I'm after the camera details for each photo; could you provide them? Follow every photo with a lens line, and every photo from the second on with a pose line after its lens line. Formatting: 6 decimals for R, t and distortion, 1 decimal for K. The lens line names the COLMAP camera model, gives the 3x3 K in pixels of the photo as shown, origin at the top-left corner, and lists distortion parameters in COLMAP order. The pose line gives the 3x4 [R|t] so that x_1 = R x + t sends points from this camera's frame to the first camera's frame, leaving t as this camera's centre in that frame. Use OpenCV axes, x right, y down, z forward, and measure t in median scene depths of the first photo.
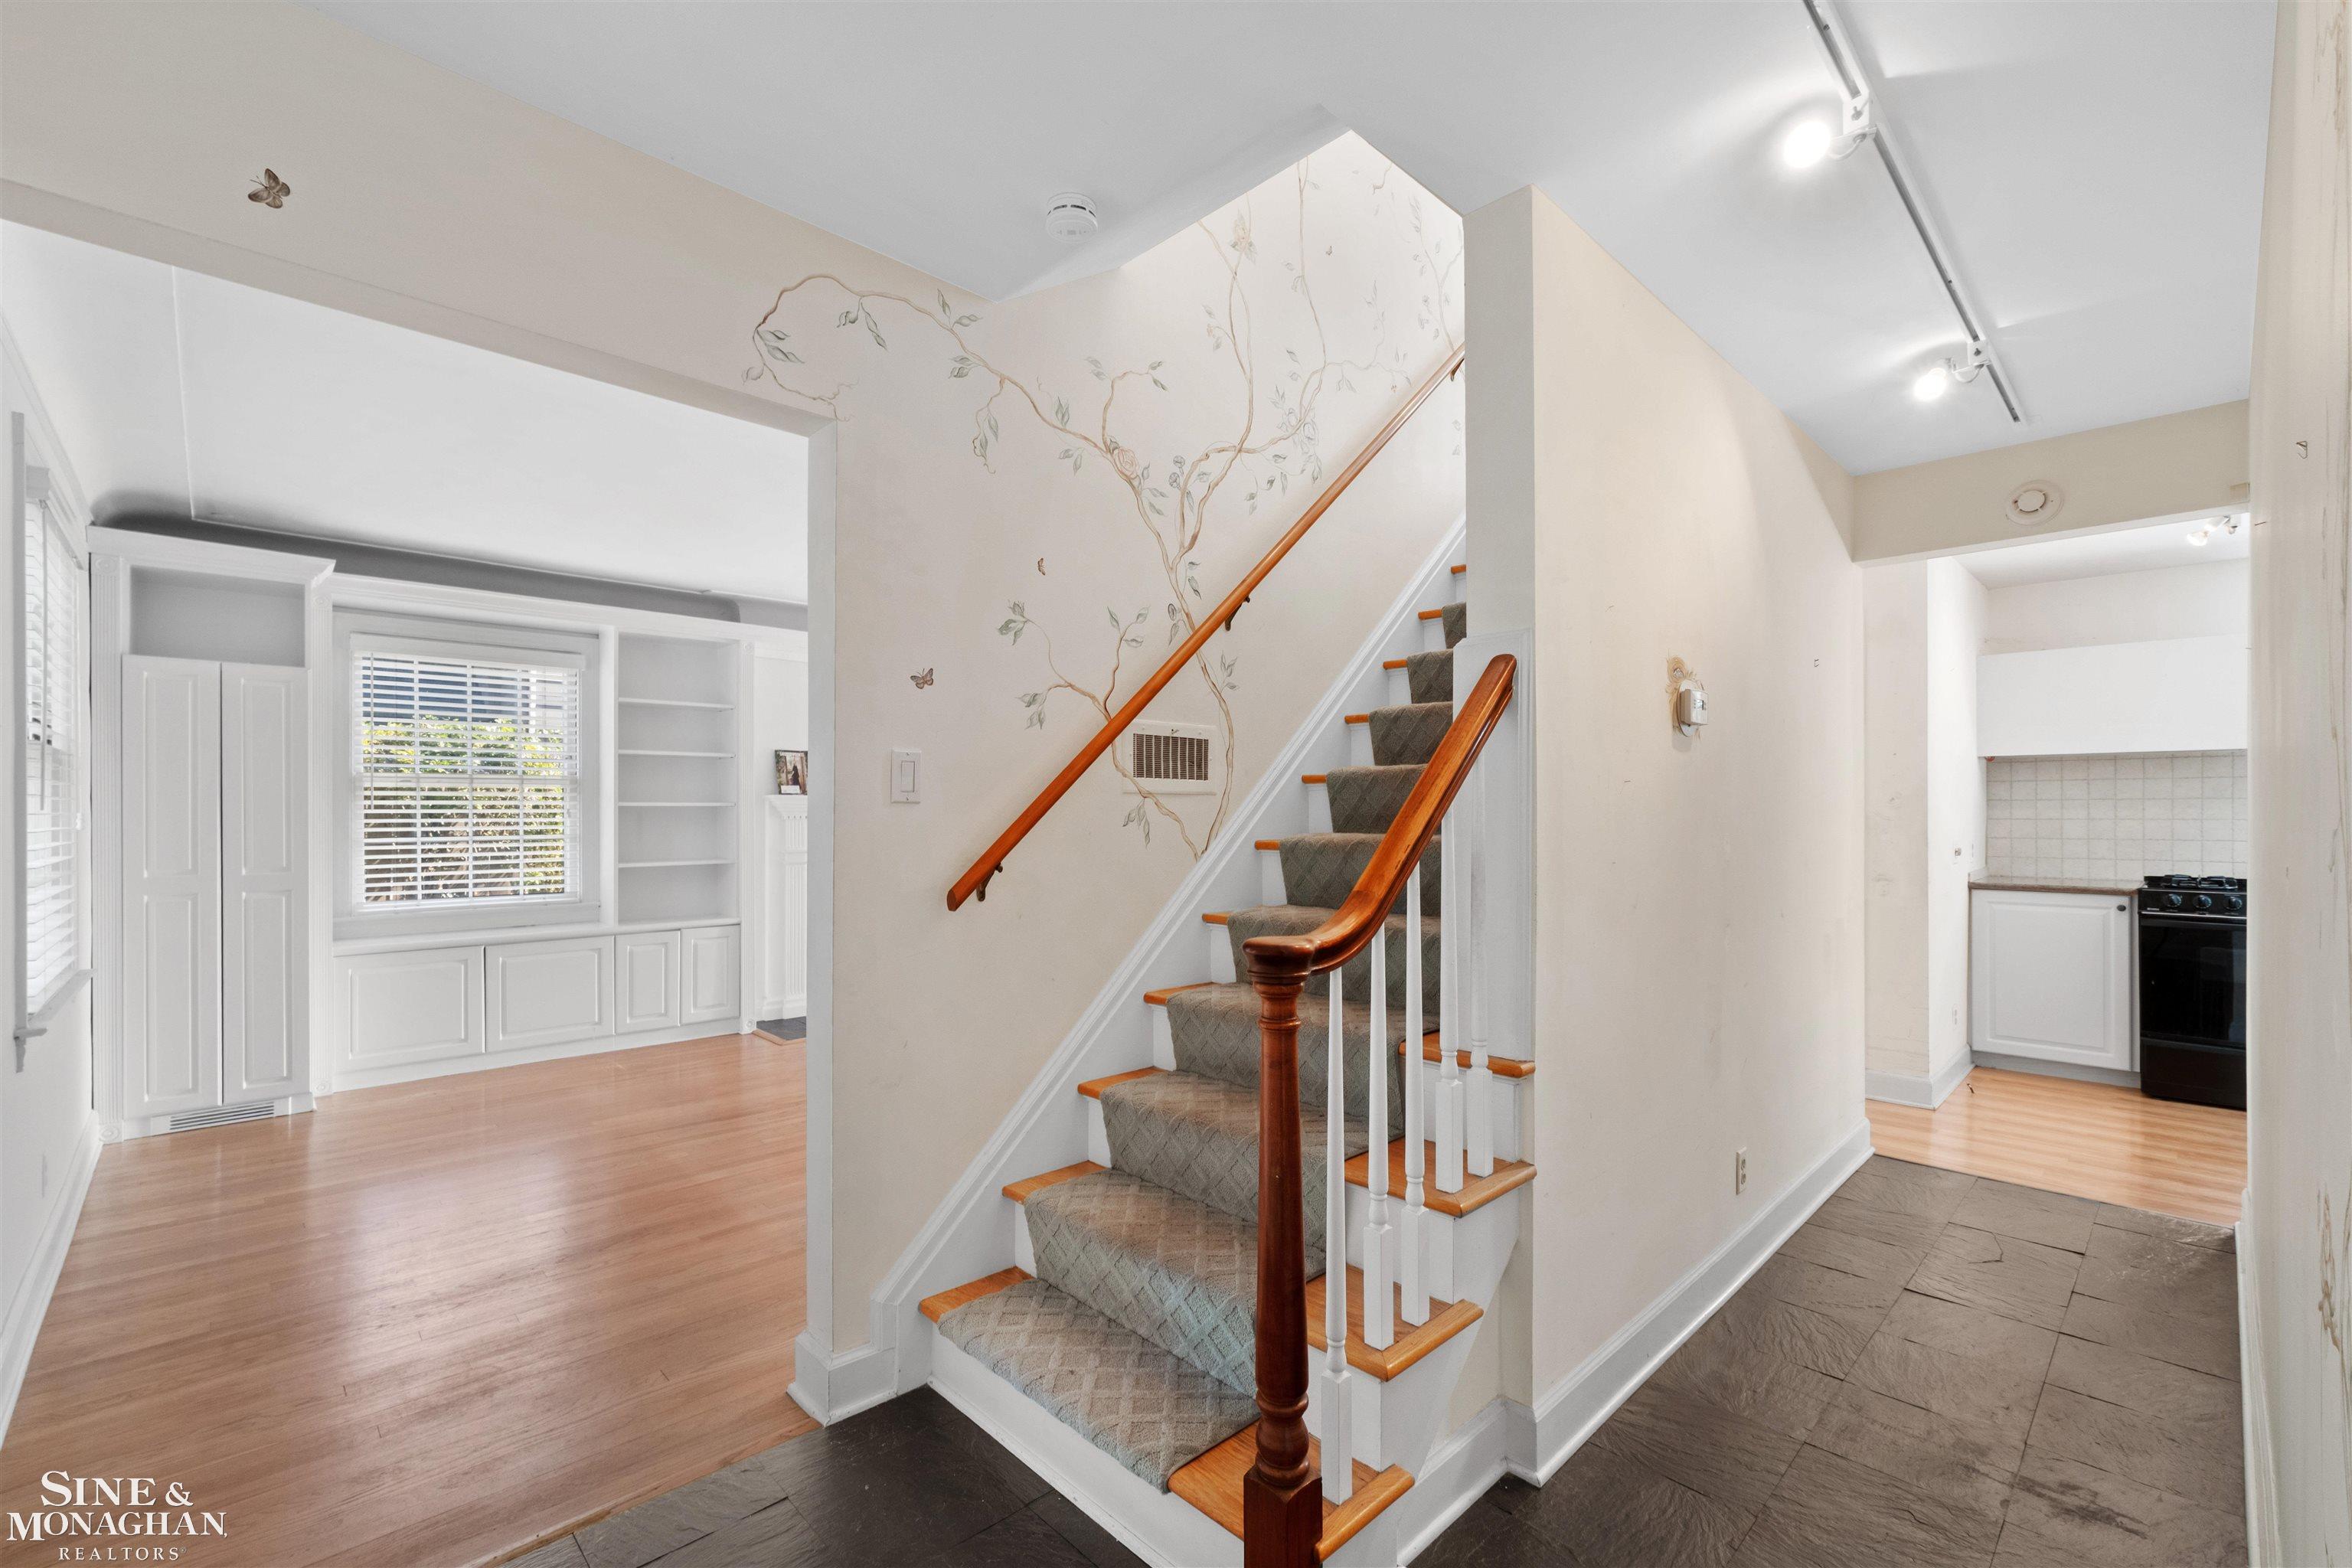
lens RADIAL K [[1026.6, 0, 1170.9], [0, 1026.6, 817.5], [0, 0, 1]] dist [-0.000714, 0.000109]
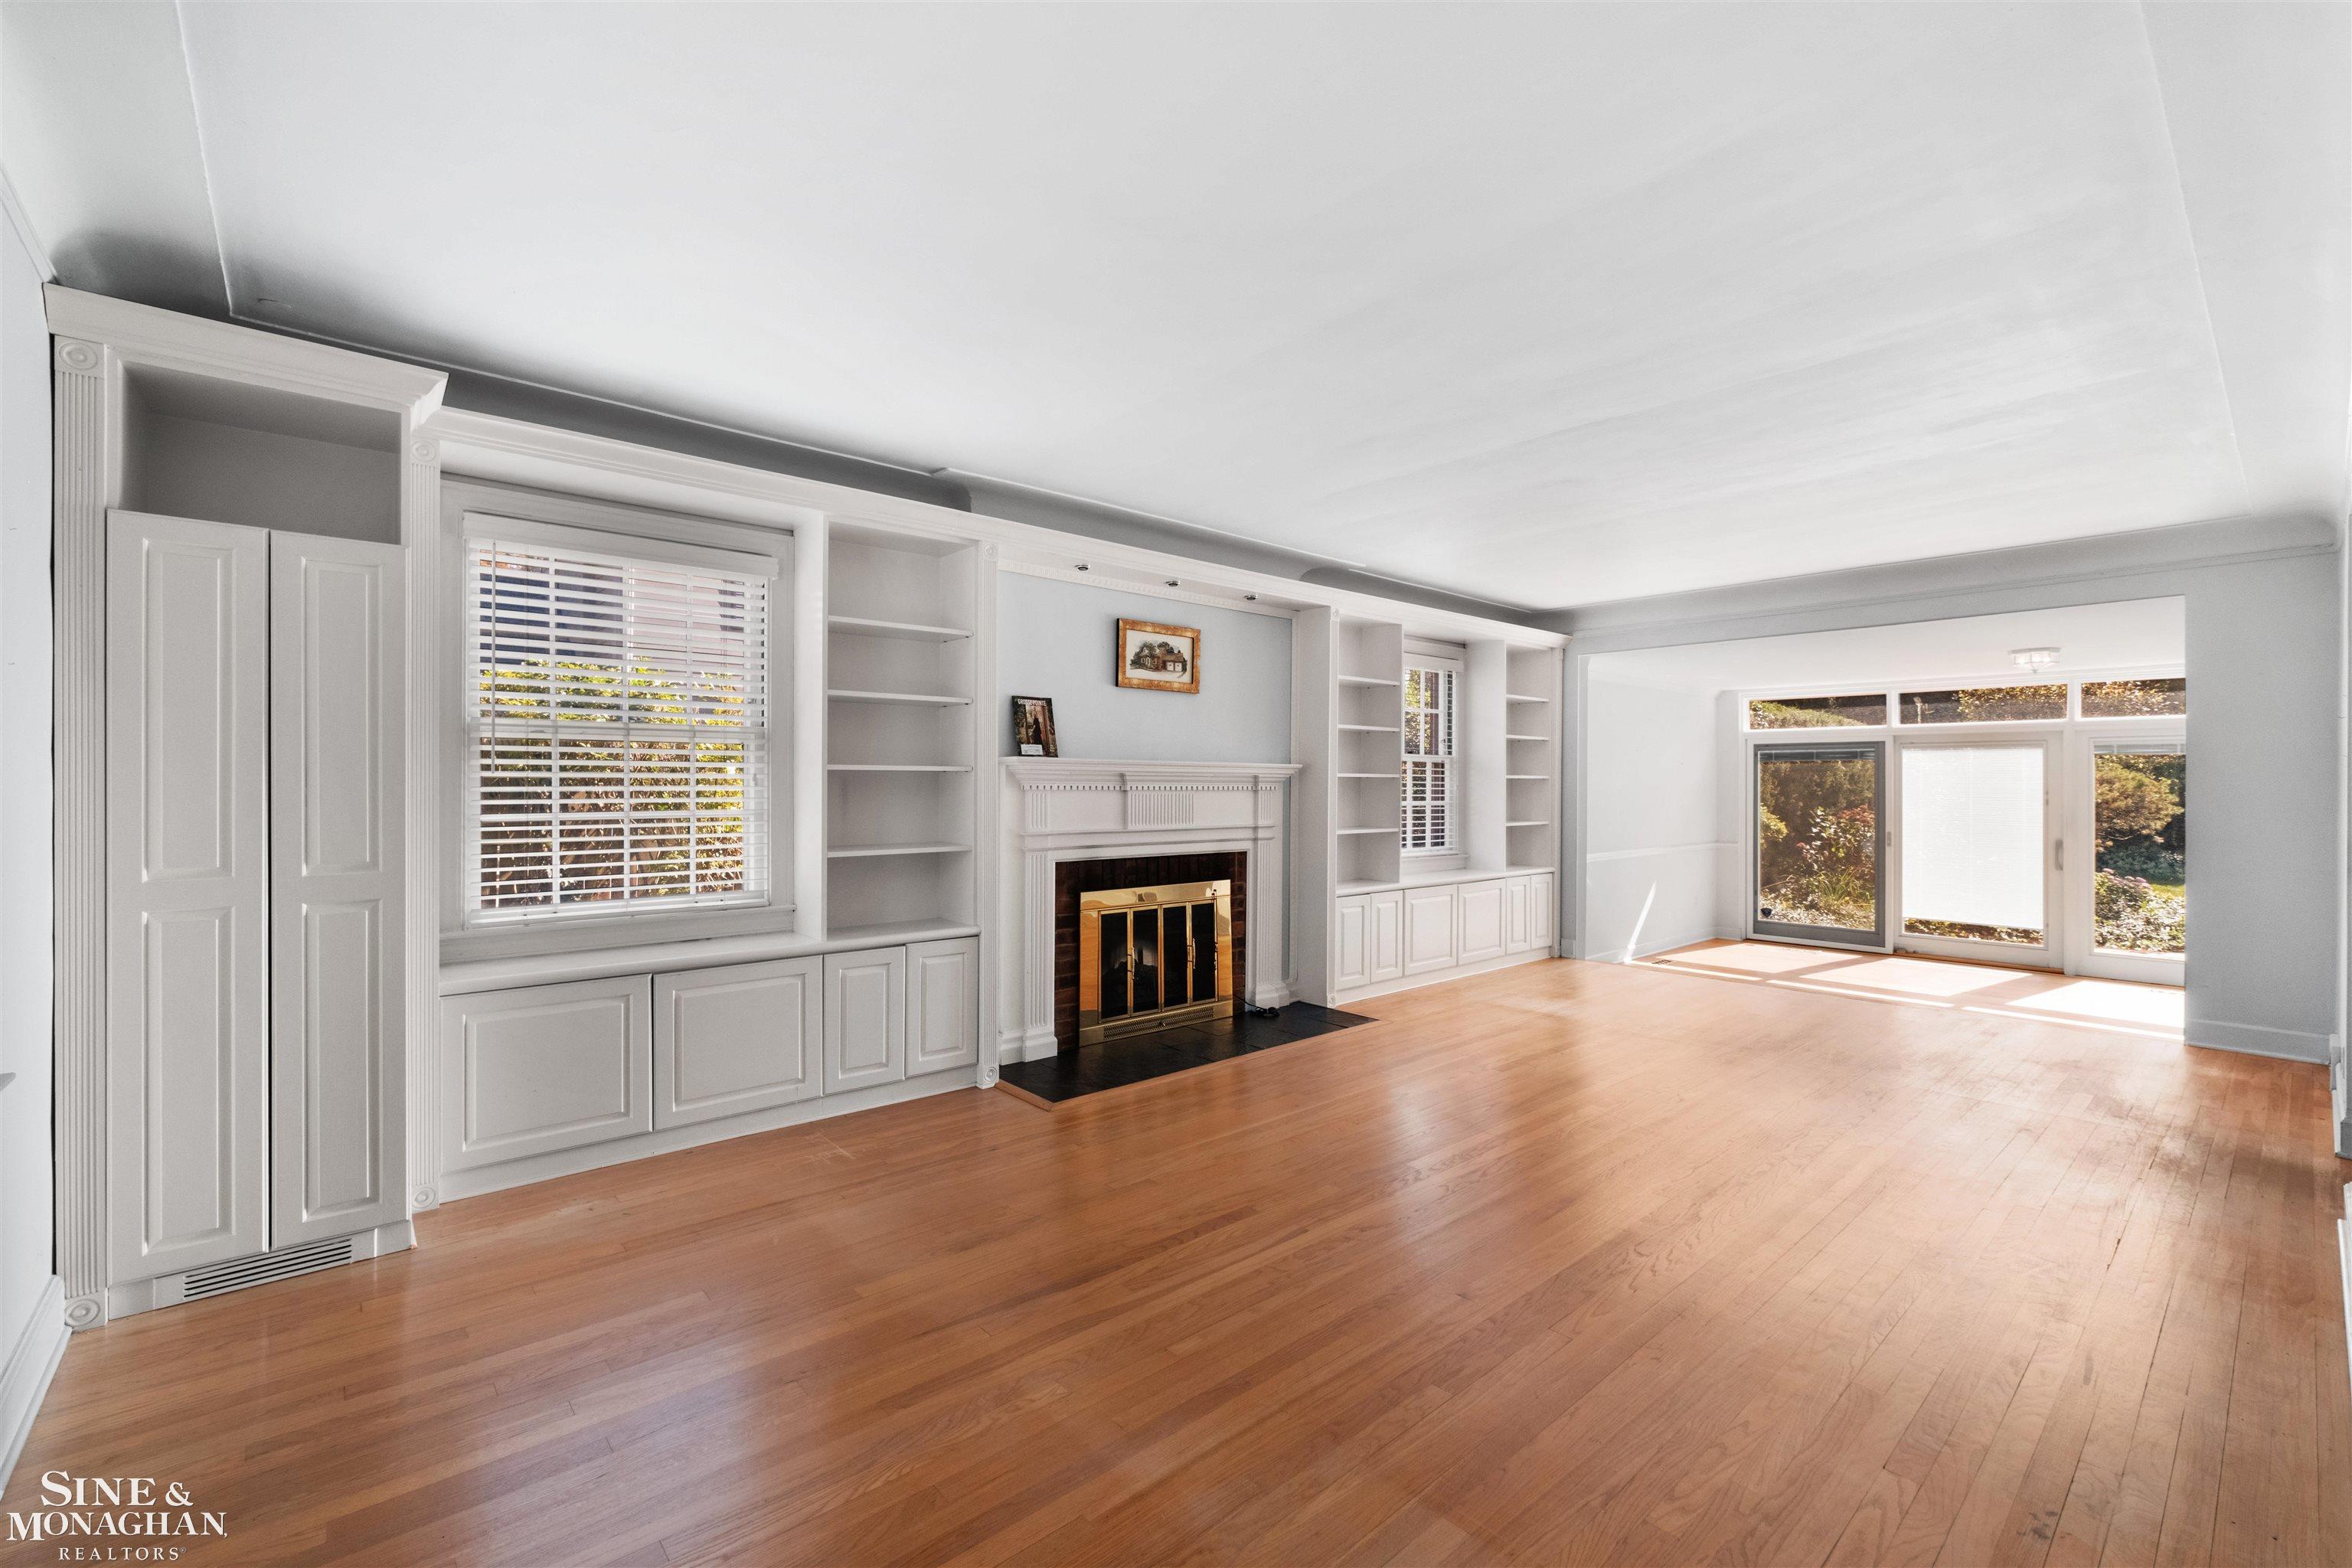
lens RADIAL K [[1006.7, 0, 1166.3], [0, 1006.7, 792.5], [0, 0, 1]] dist [-0.003896, 0.000340]
pose [[0.999024, 0.004508, -0.043938, -0.283856], [-0.004466, 0.999989, 0.001059, 0.002593], [0.043942, -0.000861, 0.999034, 0.331482]]
